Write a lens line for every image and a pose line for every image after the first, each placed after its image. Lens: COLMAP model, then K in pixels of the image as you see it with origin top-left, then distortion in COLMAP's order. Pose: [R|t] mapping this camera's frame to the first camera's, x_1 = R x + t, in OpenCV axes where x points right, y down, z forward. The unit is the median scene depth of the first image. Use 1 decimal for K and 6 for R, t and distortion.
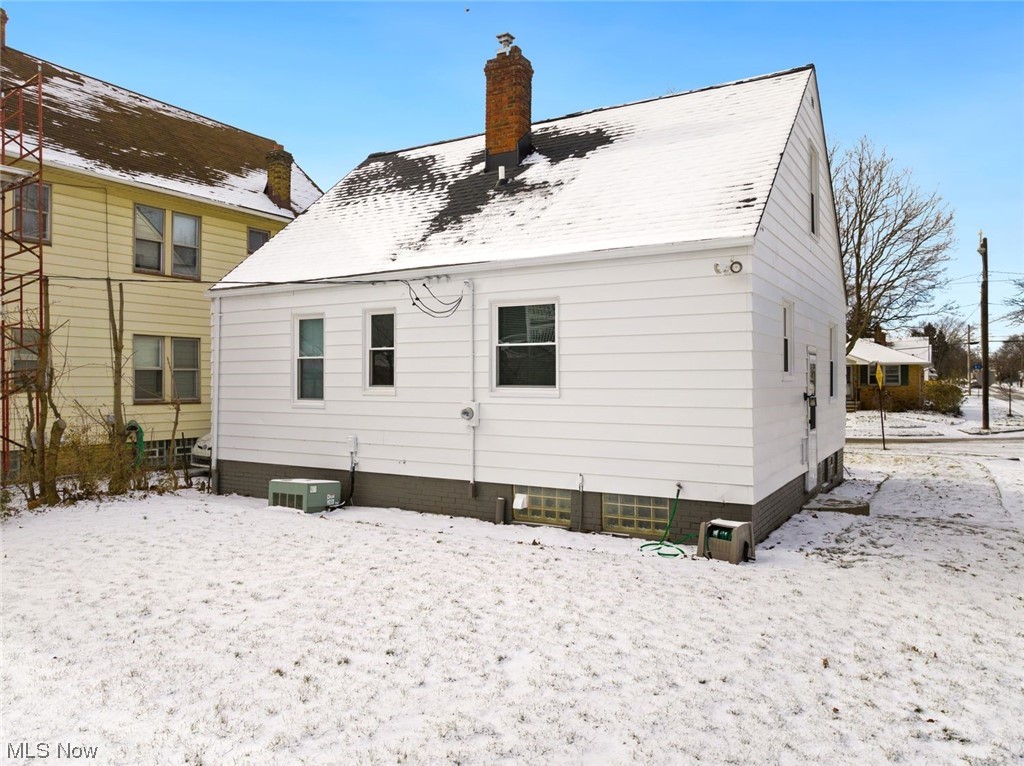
lens RADIAL K [[728.8, 0, 518.8], [0, 728.8, 376.7], [0, 0, 1]] dist [-0.061703, 0.036322]
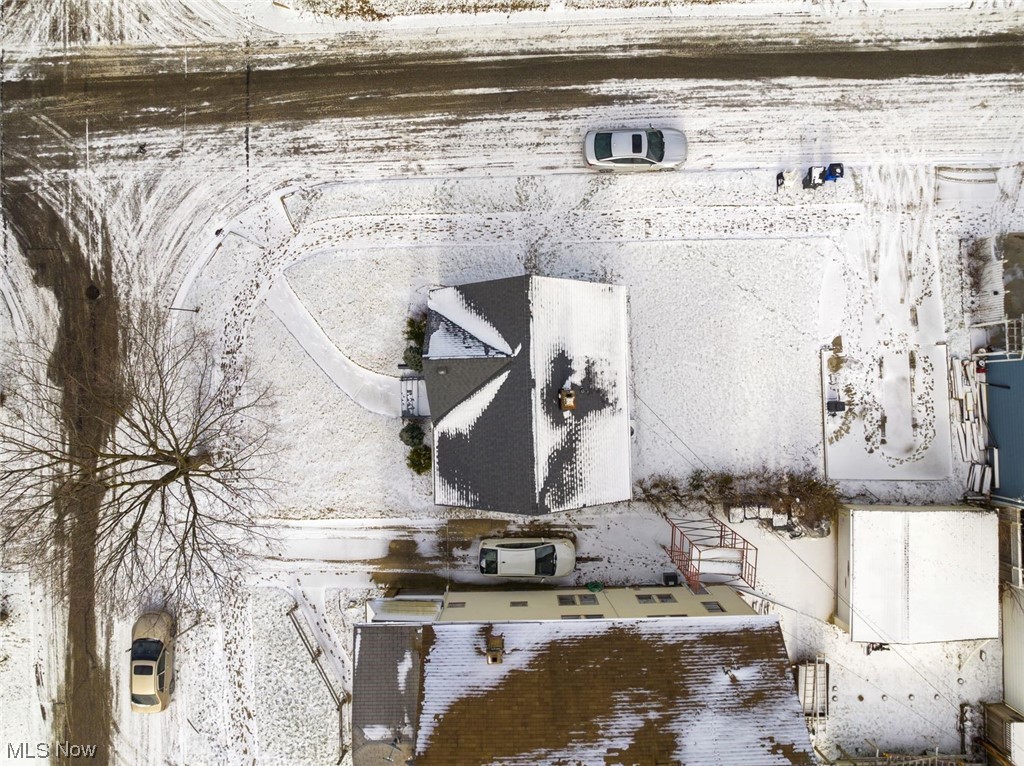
lens RADIAL K [[732.4, 0, 512.0], [0, 732.4, 383.0], [0, 0, 1]] dist [-0.032549, 0.001554]
pose [[-0.530356, -0.847500, 0.021610, 0.082373], [0.002312, 0.024044, 0.999708, -3.132473], [-0.847772, 0.530251, -0.010792, 1.376977]]
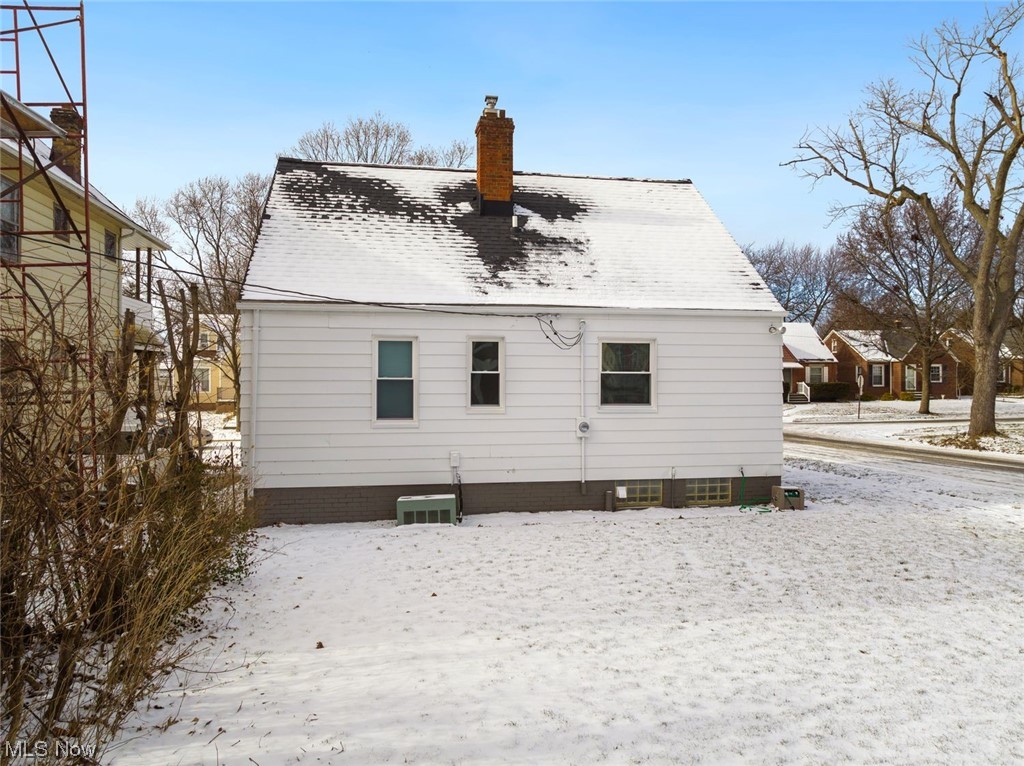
lens RADIAL K [[718.9, 0, 521.0], [0, 718.9, 372.0], [0, 0, 1]] dist [-0.059220, 0.026344]
pose [[0.757188, 0.009003, 0.653135, -0.879676], [-0.006518, 0.999959, -0.006227, -0.032367], [-0.653164, 0.000458, 0.757216, 0.124606]]
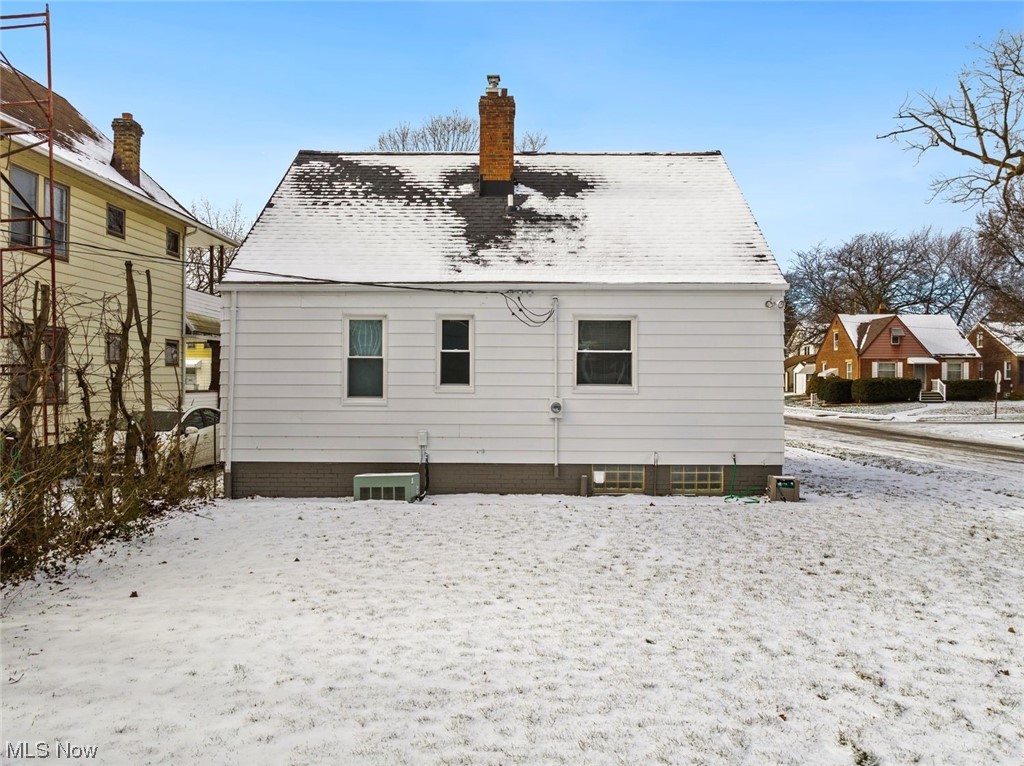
lens RADIAL K [[718.9, 0, 521.0], [0, 718.9, 372.0], [0, 0, 1]] dist [-0.059220, 0.026344]
pose [[0.867782, 0.009635, 0.496852, -0.650987], [-0.008098, 0.999953, -0.005246, -0.001079], [-0.496879, 0.000529, 0.867820, -0.000197]]
